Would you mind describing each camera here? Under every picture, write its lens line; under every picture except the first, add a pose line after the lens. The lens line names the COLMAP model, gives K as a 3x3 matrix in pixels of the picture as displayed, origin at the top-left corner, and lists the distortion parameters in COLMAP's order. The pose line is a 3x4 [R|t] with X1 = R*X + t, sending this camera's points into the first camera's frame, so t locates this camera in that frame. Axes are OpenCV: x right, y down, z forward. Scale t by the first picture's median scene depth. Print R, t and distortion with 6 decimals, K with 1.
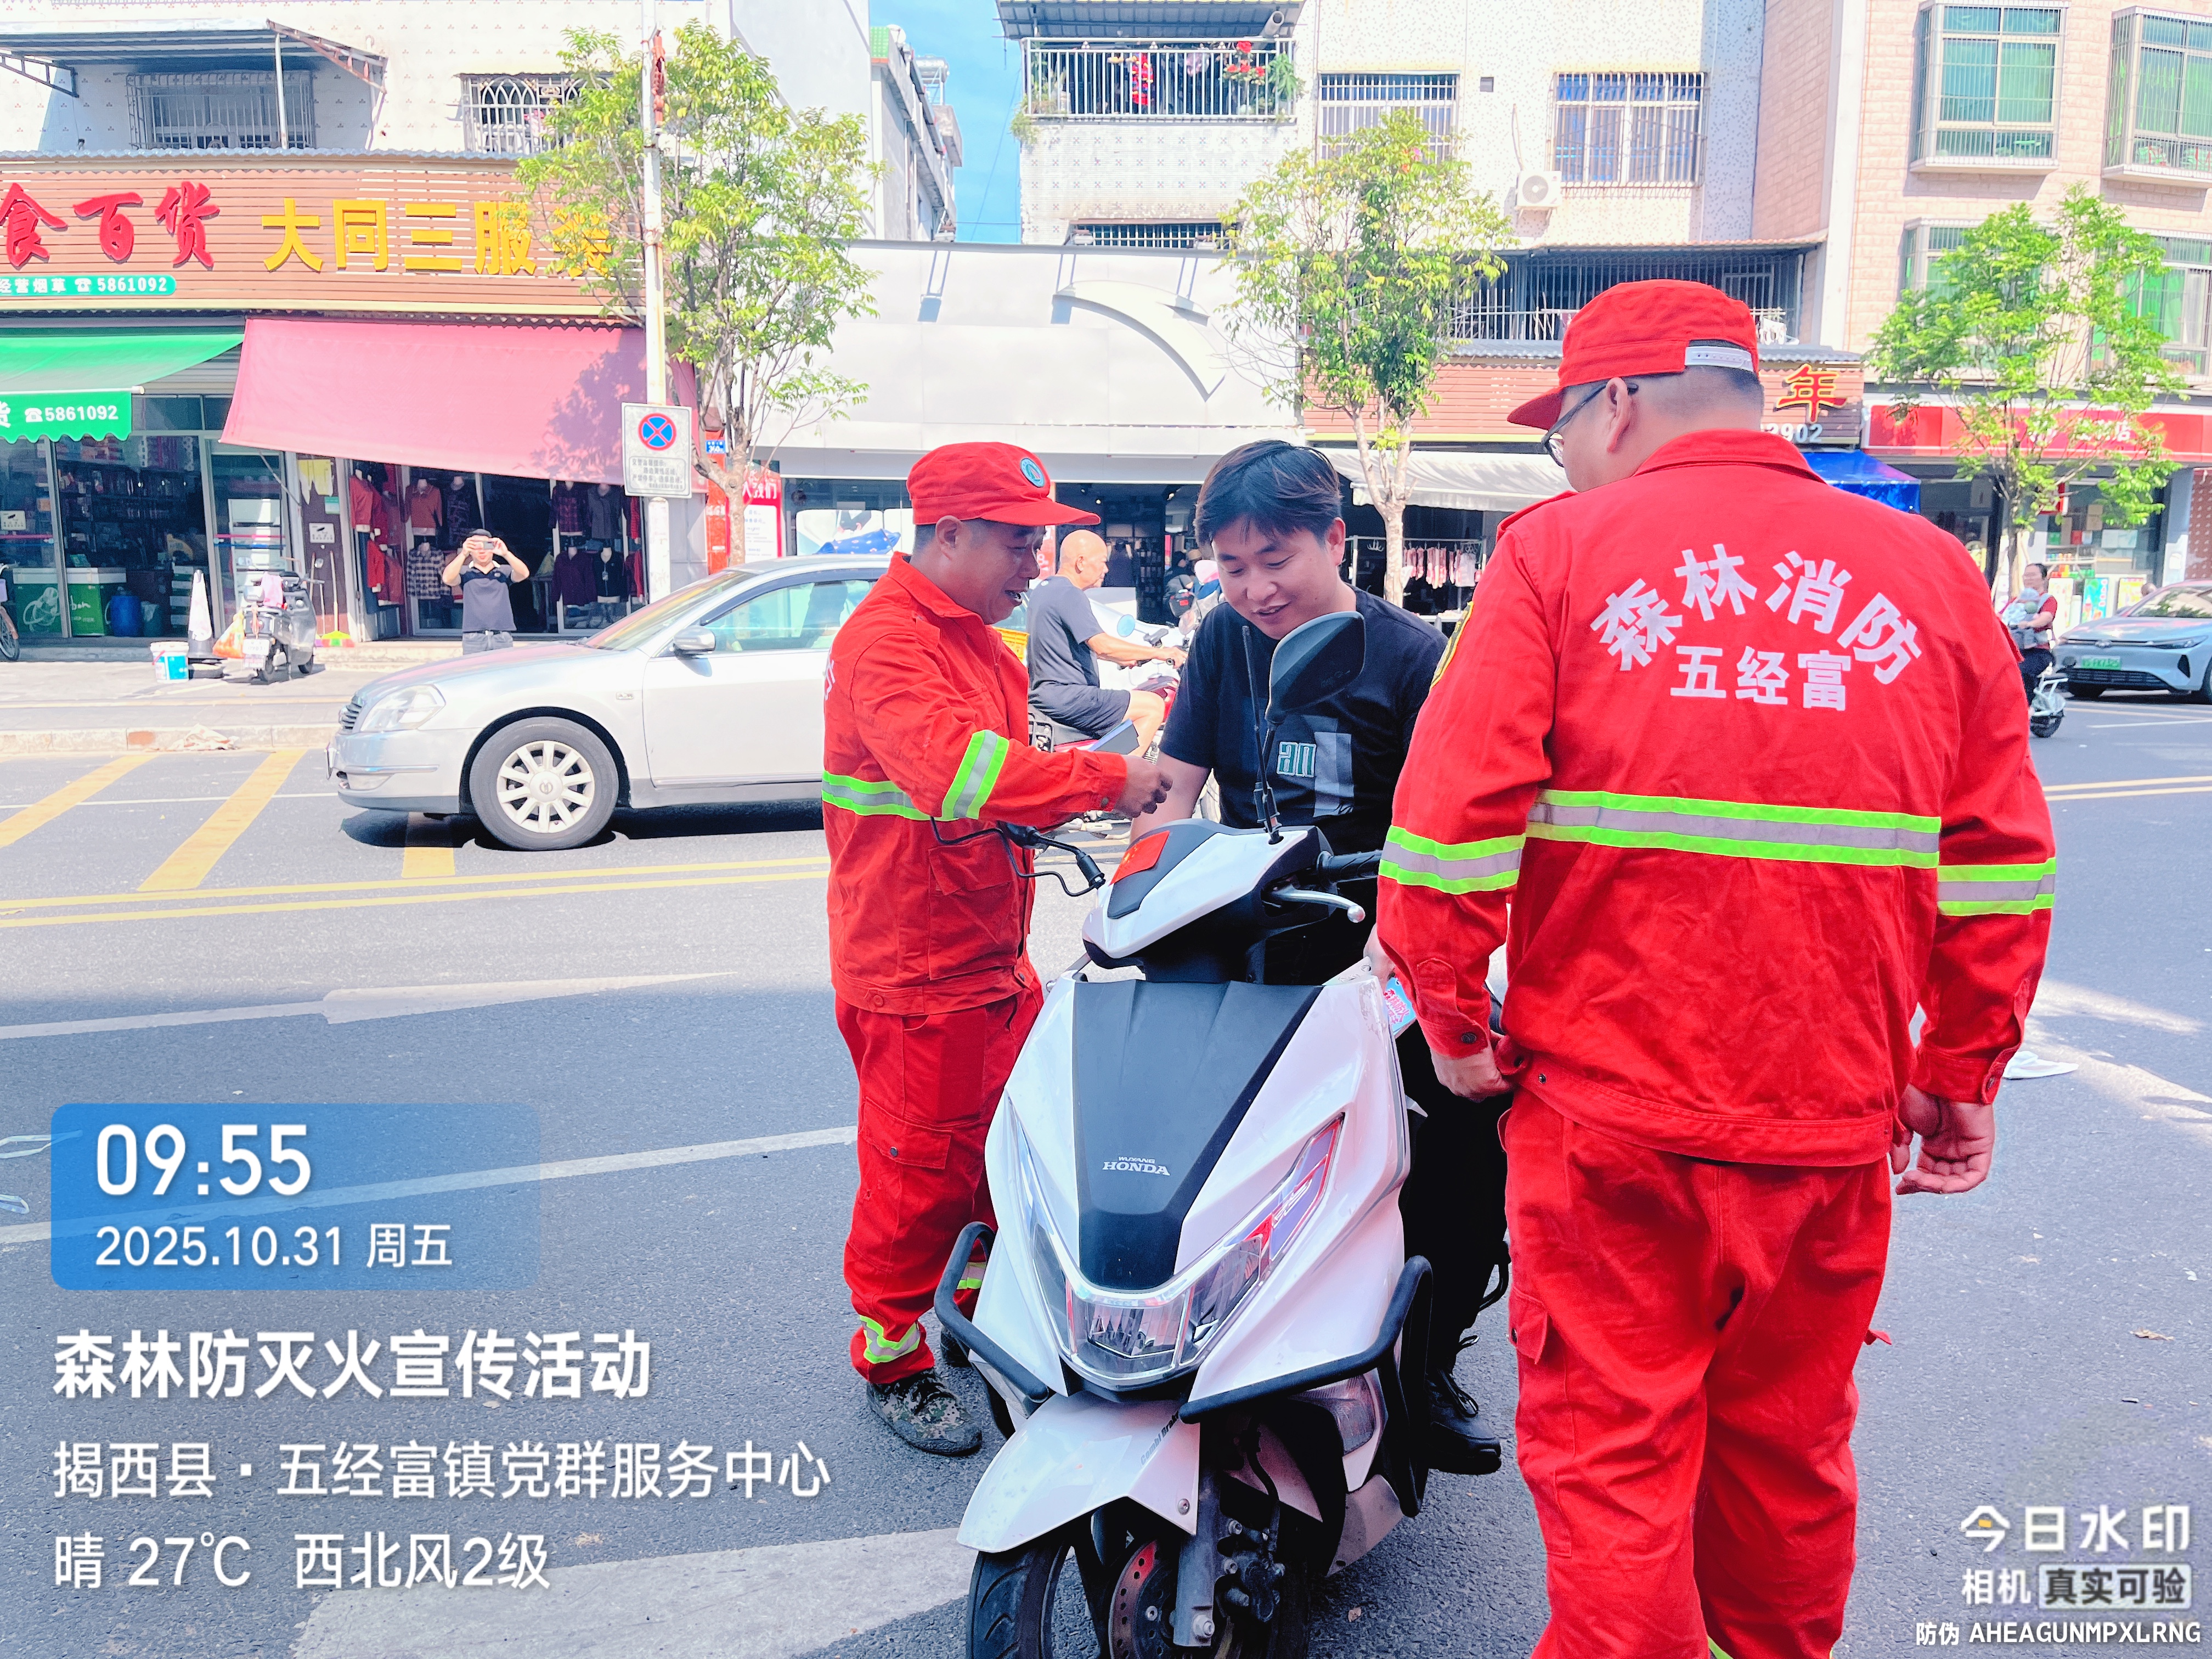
lens RADIAL K [[1692.1, 0, 1125.9], [0, 1692.1, 841.1], [0, 0, 1]] dist [0.070784, -0.085488]
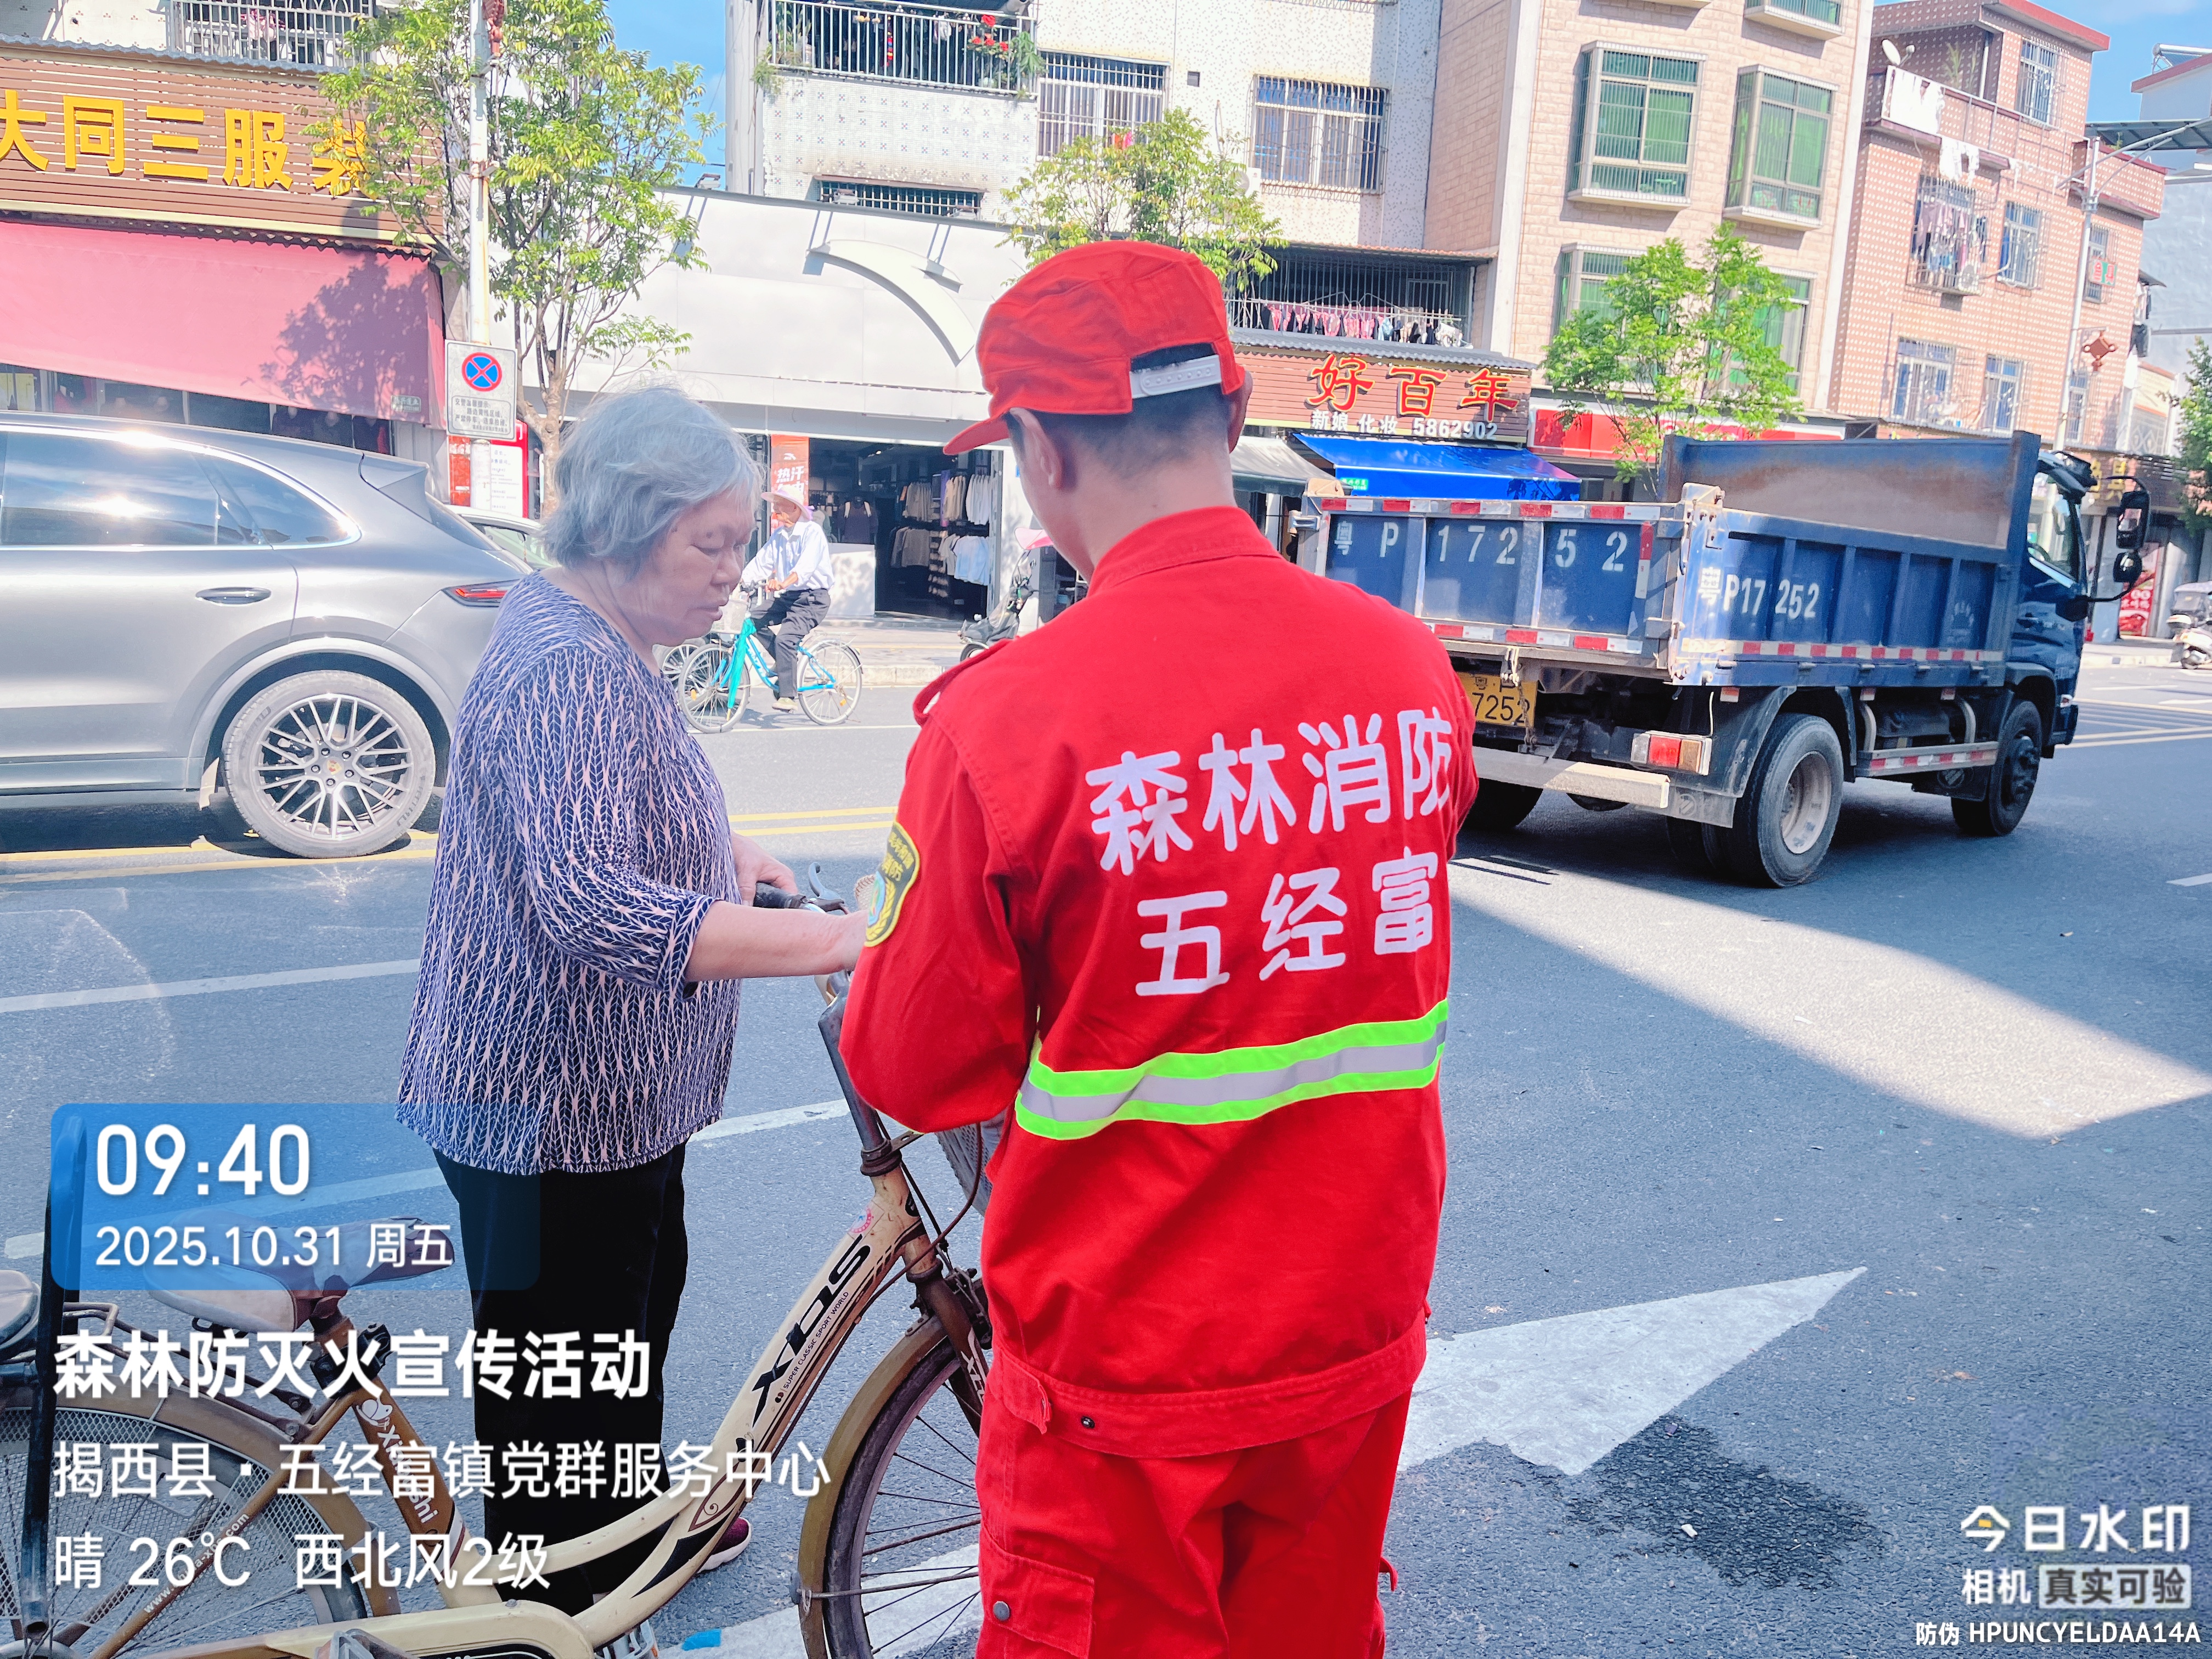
lens RADIAL K [[1692.1, 0, 1125.9], [0, 1692.1, 841.1], [0, 0, 1]] dist [0.070784, -0.085488]
pose [[0.971223, -0.003624, 0.238143, -0.114892], [-0.002065, 0.999719, 0.023636, 0.002700], [-0.238161, -0.023447, 0.970943, -0.030521]]
